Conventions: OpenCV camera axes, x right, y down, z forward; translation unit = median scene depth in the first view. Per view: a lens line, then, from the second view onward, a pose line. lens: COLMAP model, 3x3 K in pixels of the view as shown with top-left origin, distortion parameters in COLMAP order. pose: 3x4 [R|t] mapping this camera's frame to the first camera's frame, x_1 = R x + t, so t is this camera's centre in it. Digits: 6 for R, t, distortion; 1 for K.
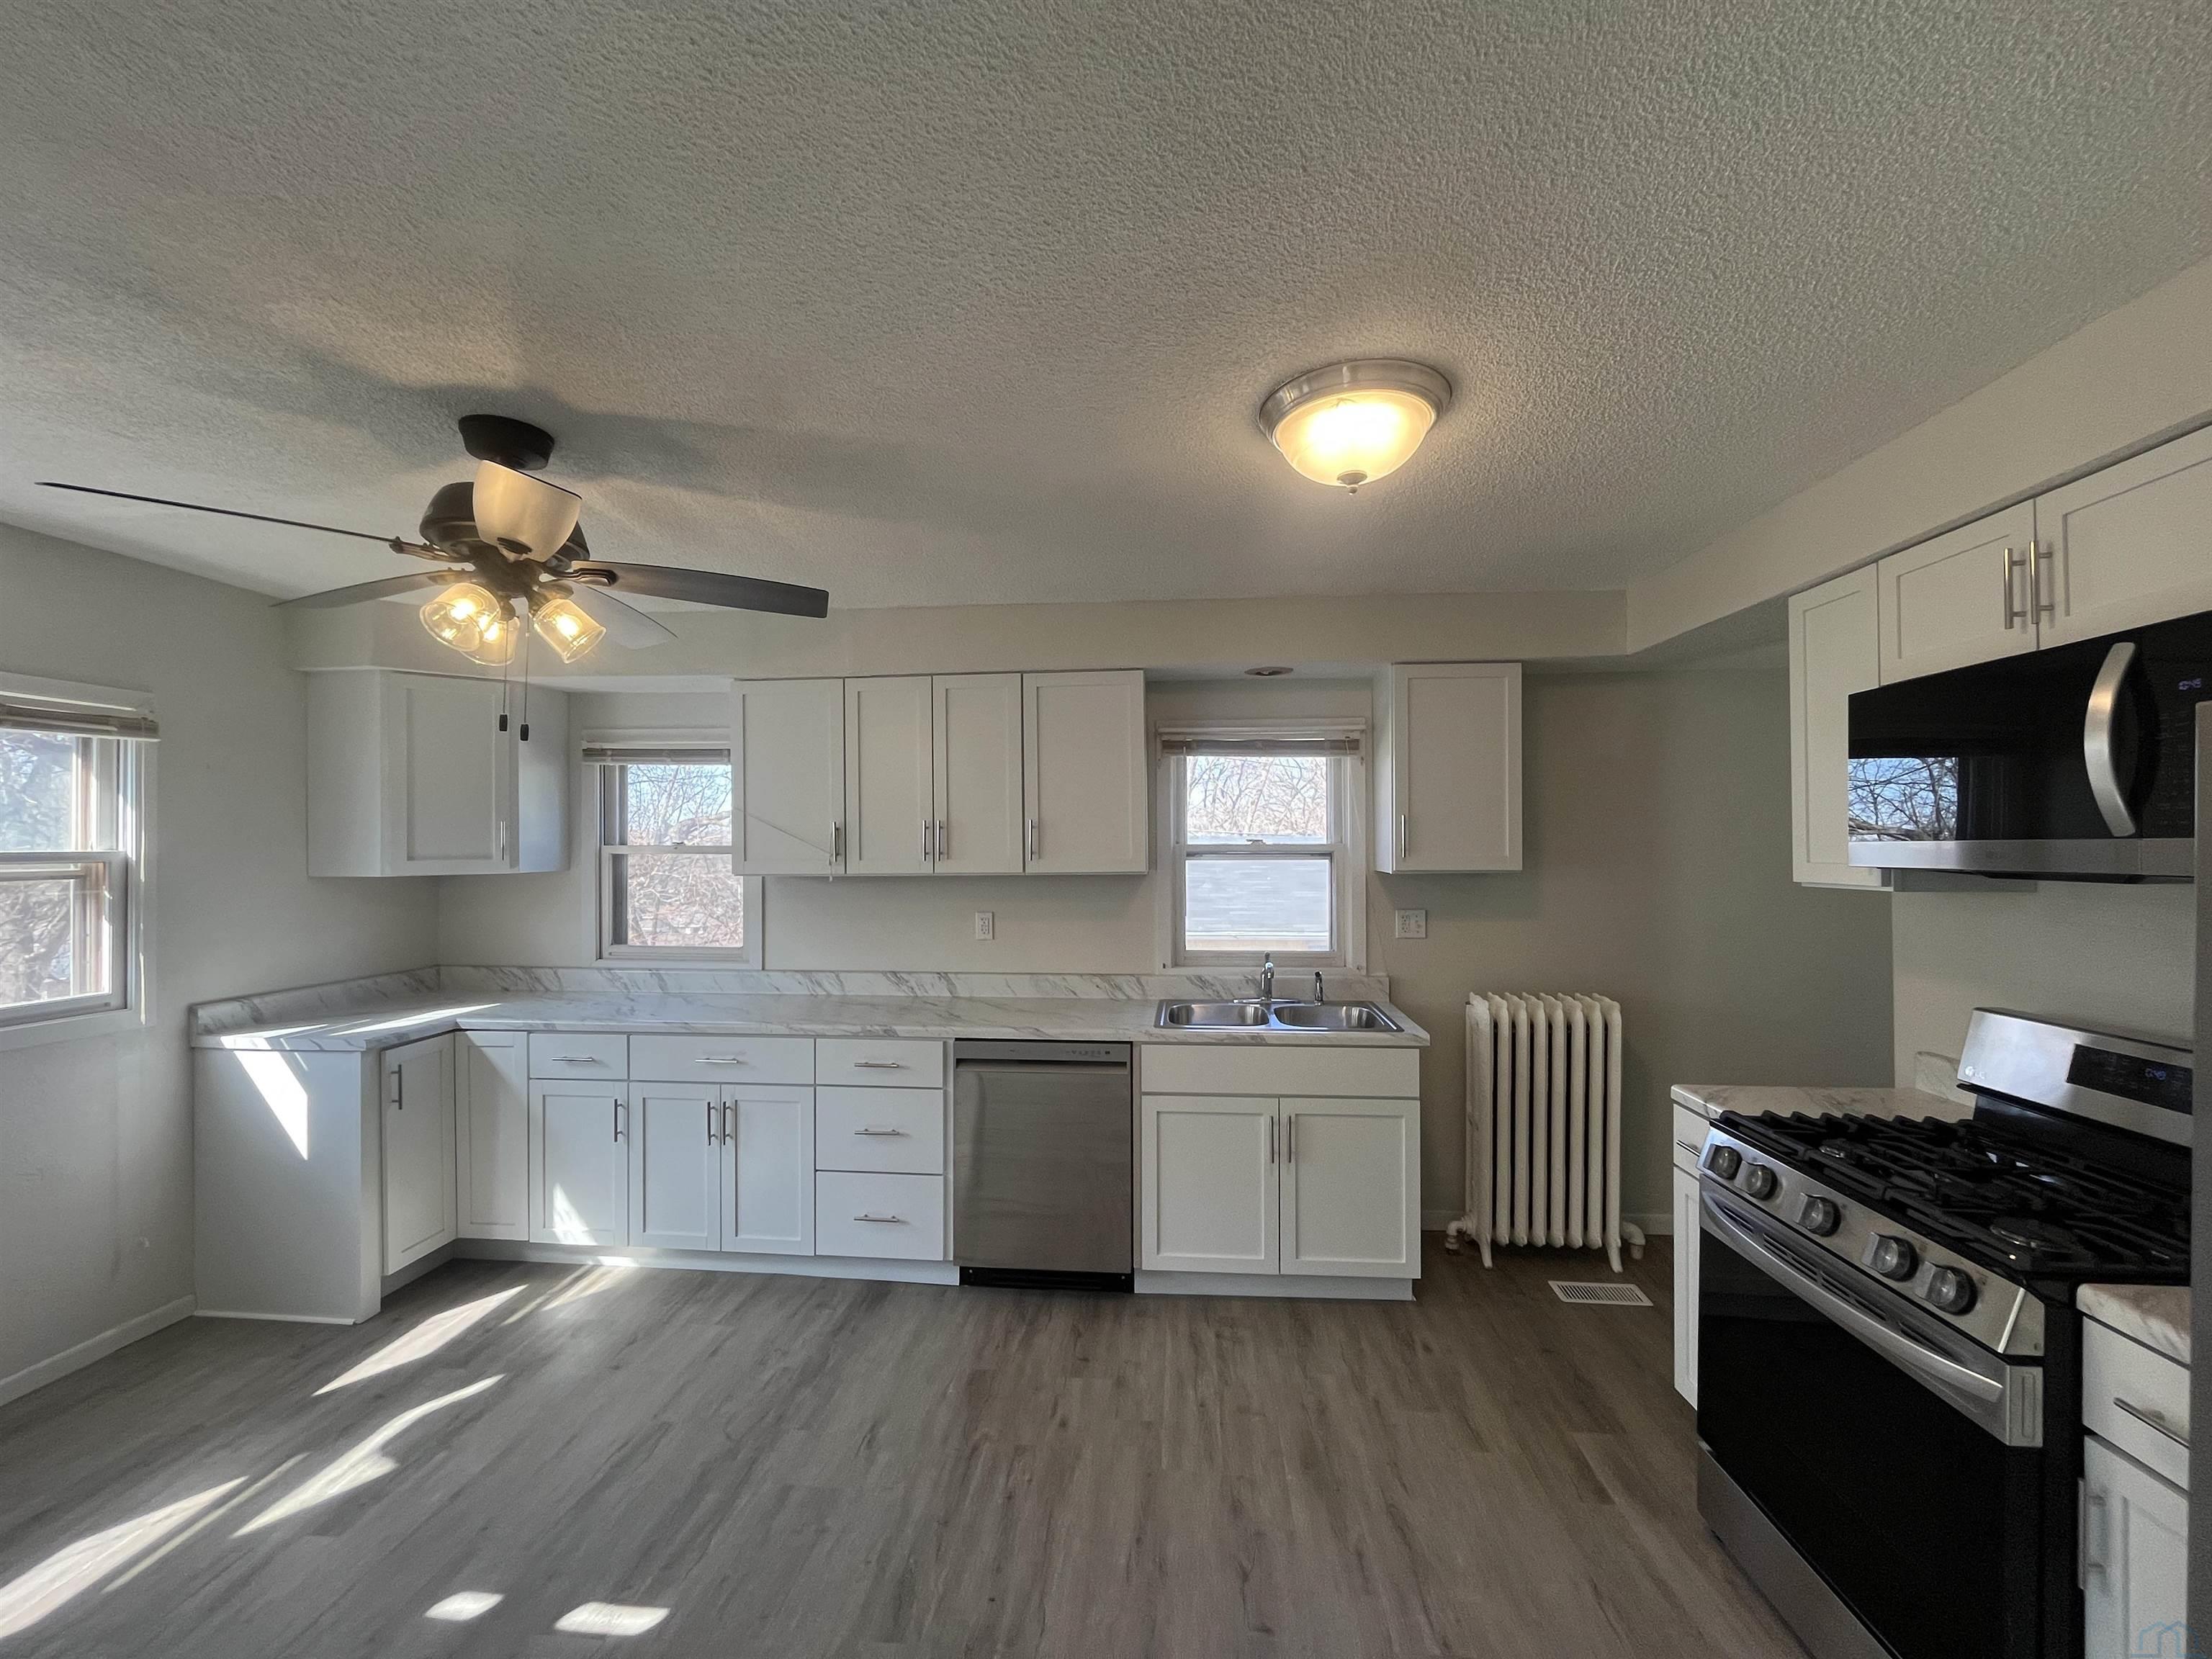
lens RADIAL K [[894.1, 0, 1109.2], [0, 894.1, 835.6], [0, 0, 1]] dist [-0.003491, -0.000135]
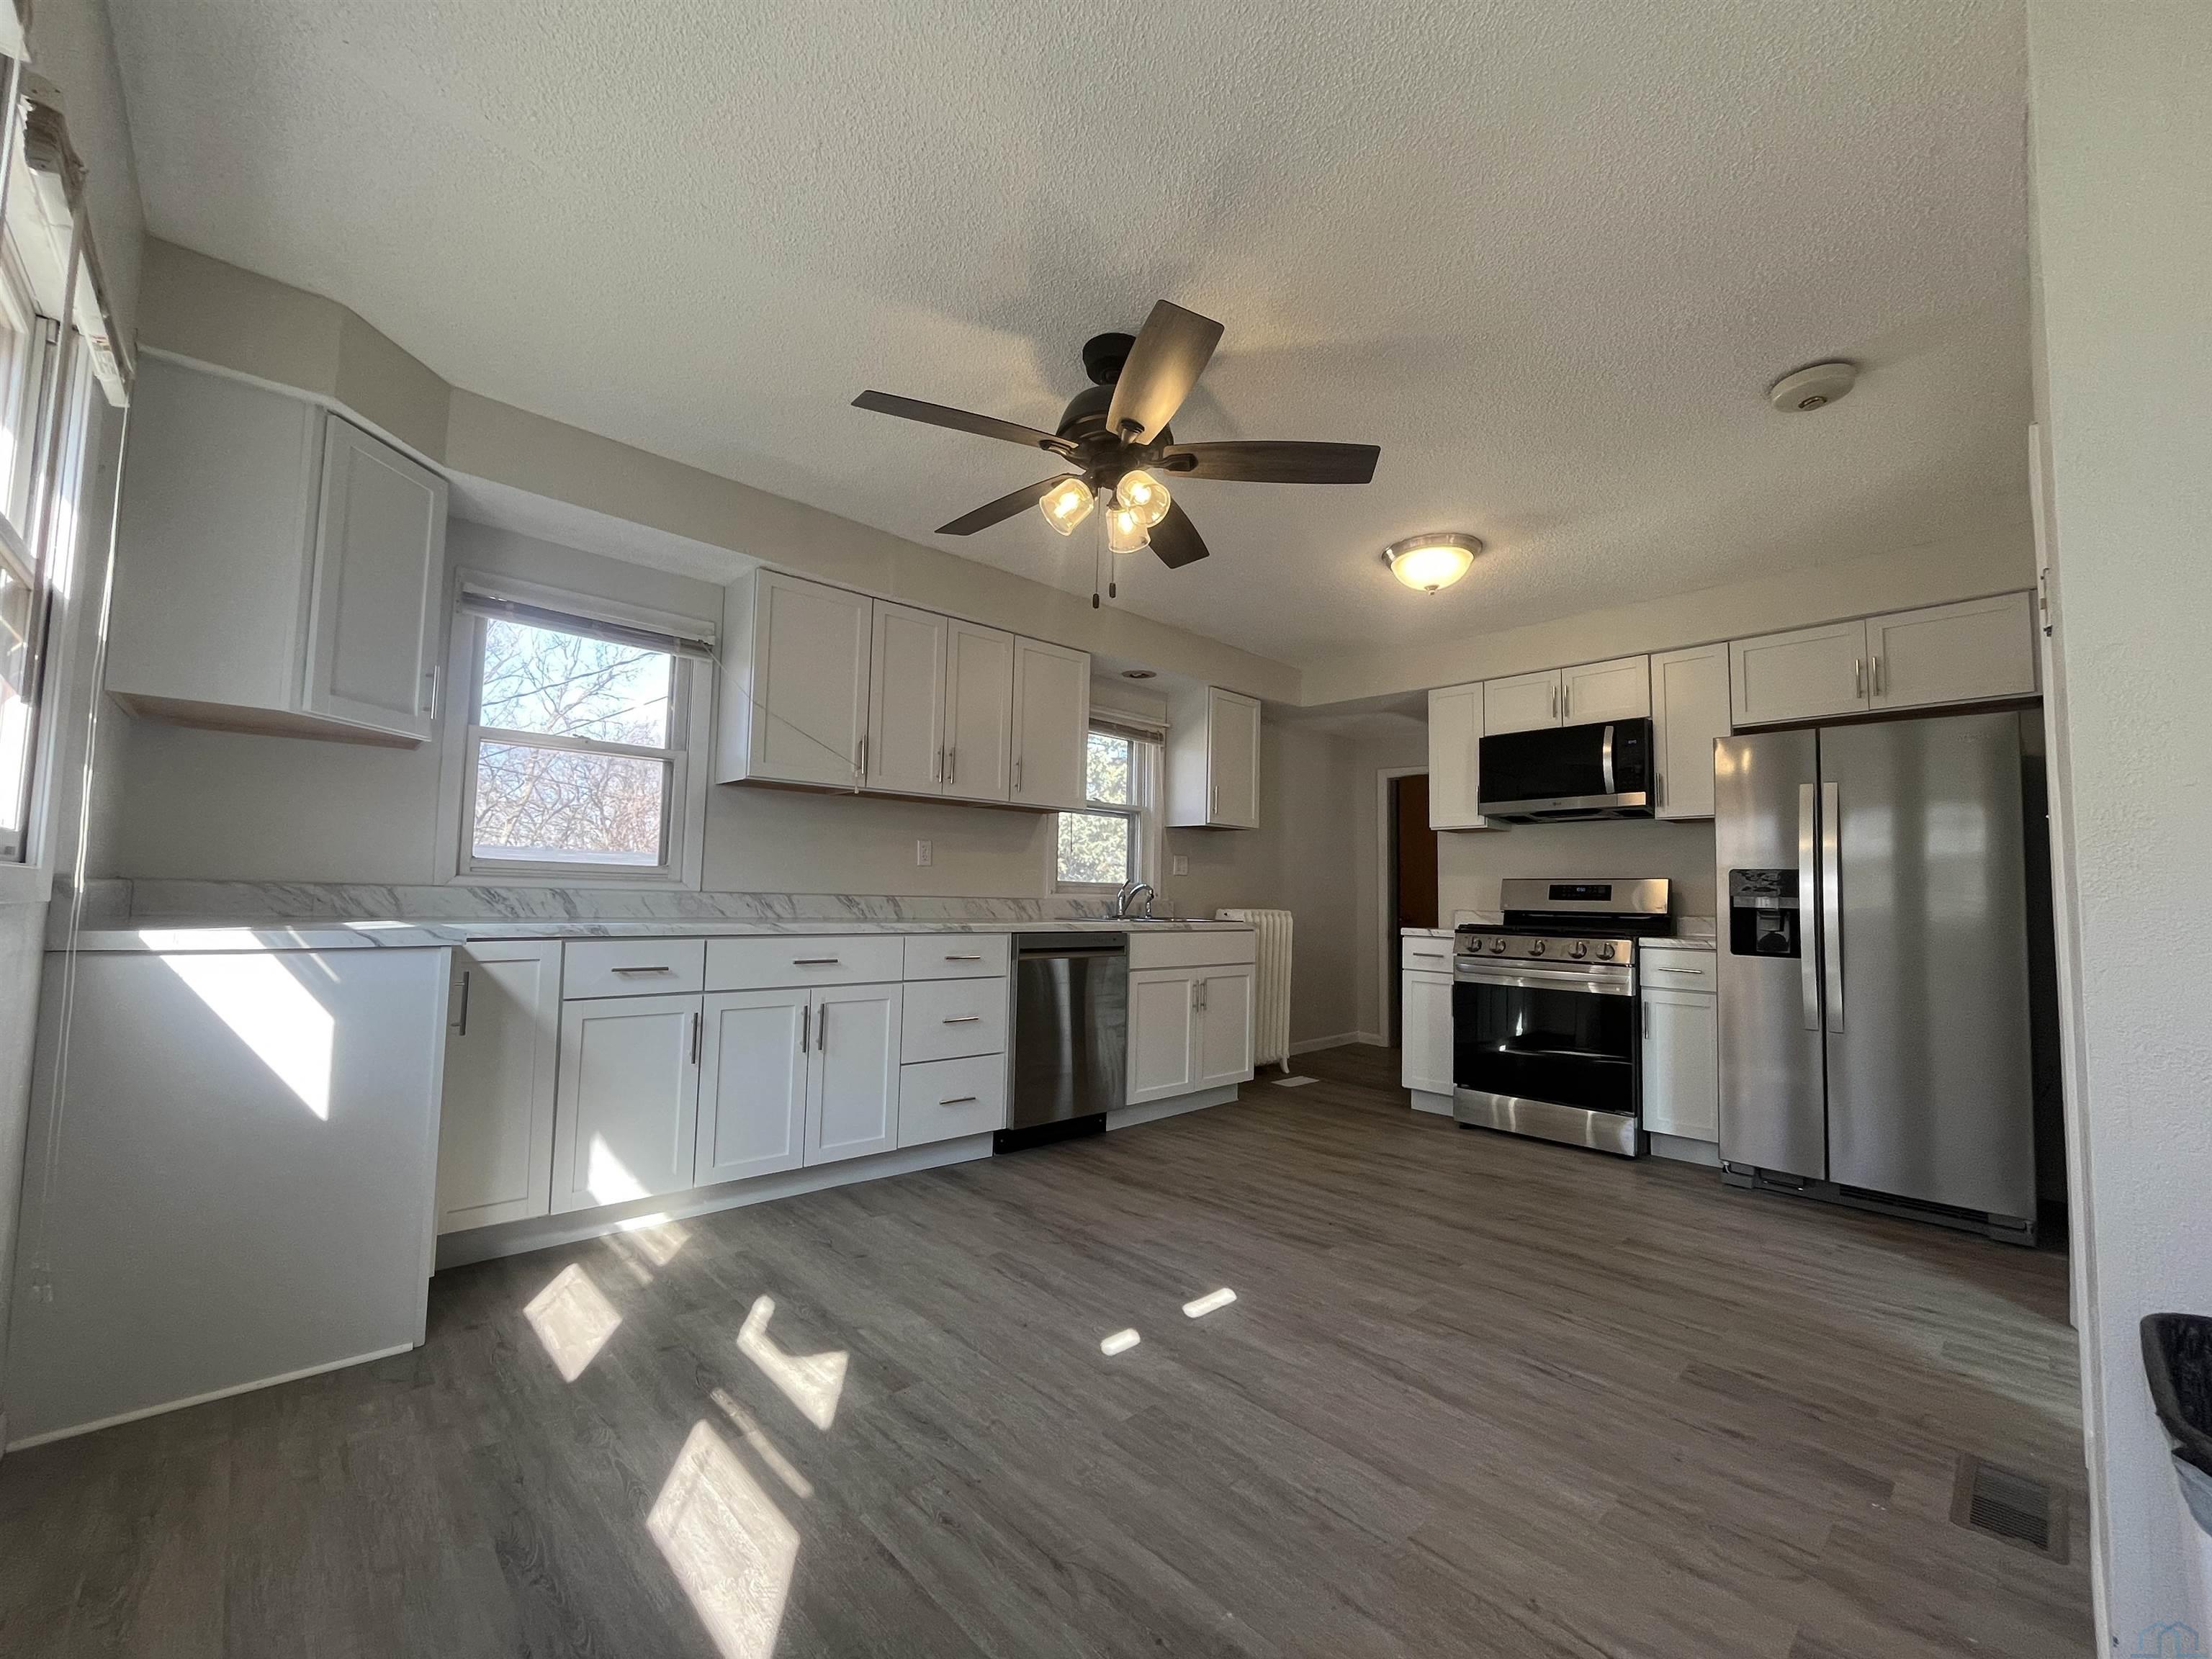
lens RADIAL K [[894.1, 0, 1109.2], [0, 894.1, 835.6], [0, 0, 1]] dist [-0.003491, -0.000135]
pose [[0.667379, 0.068281, 0.741582, -1.027609], [-0.030559, 0.997460, -0.064340, 0.185396], [-0.744091, 0.020277, 0.667770, 0.145017]]
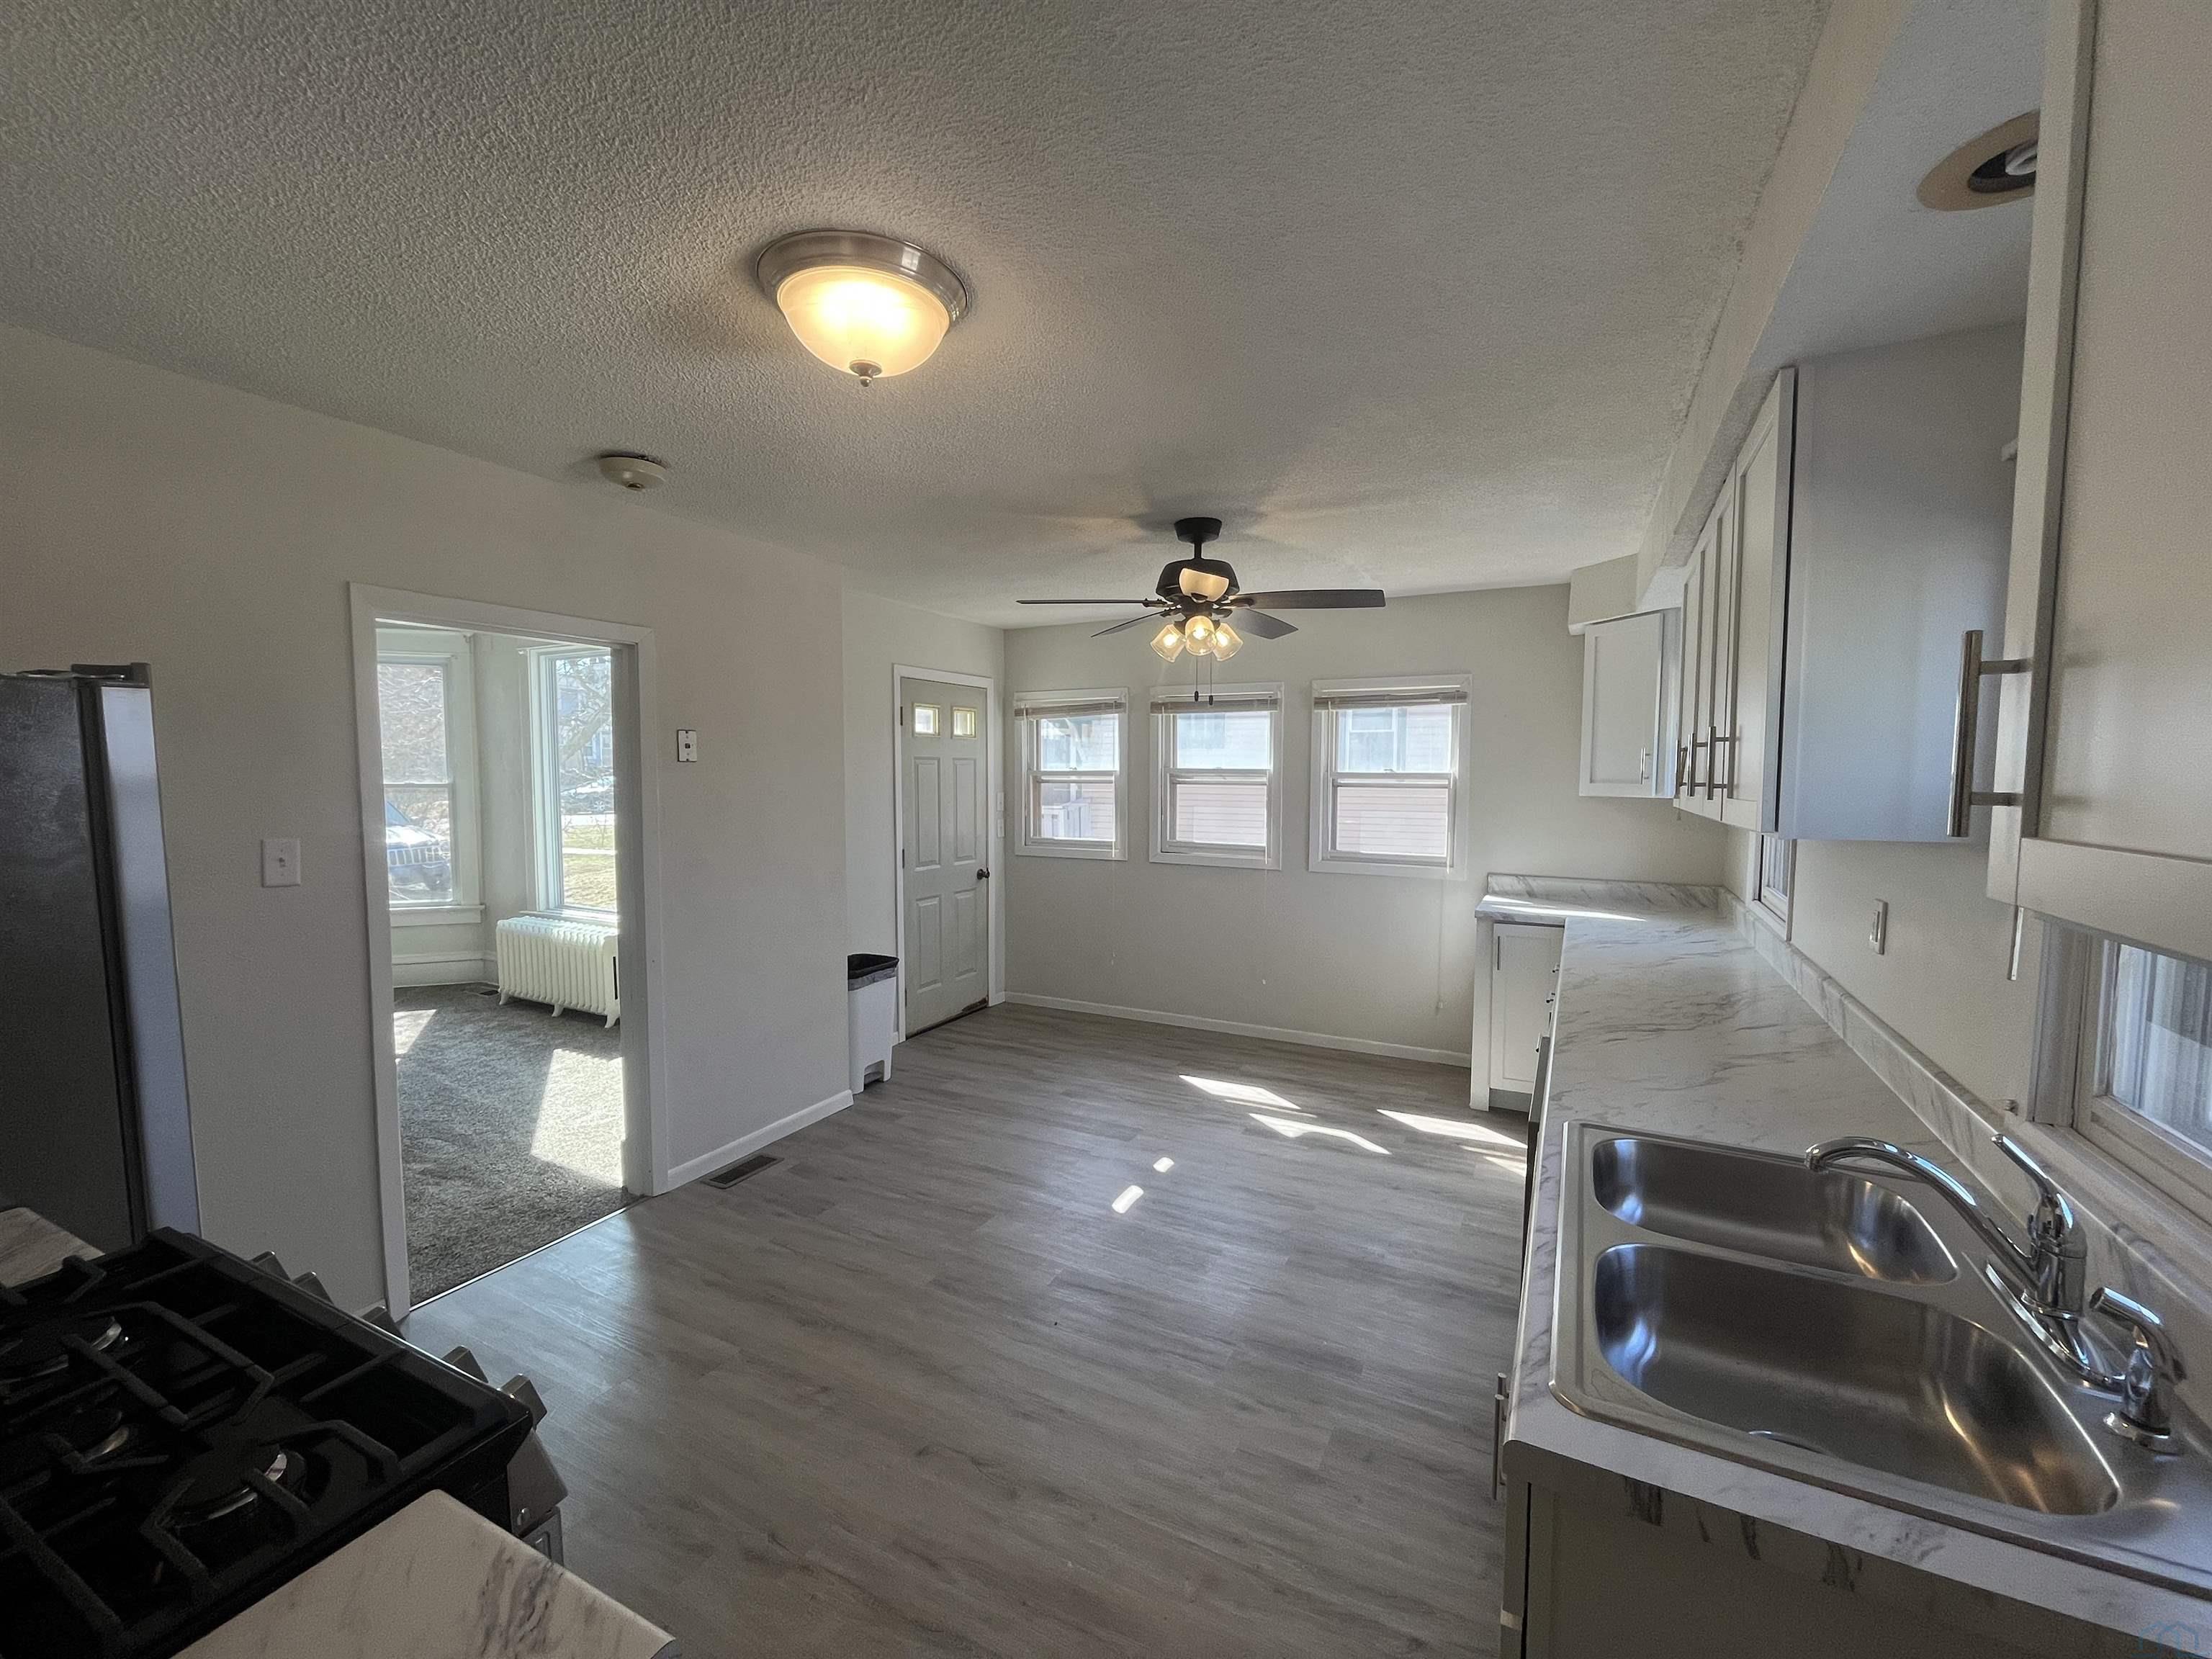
lens RADIAL K [[918.7, 0, 1106.0], [0, 918.7, 829.5], [0, 0, 1]] dist [-0.001051, 0.000032]
pose [[-0.387109, 0.059805, -0.920092, 0.693272], [0.006780, 0.998052, 0.062019, 0.010888], [0.922009, 0.017770, -0.386760, 1.024641]]
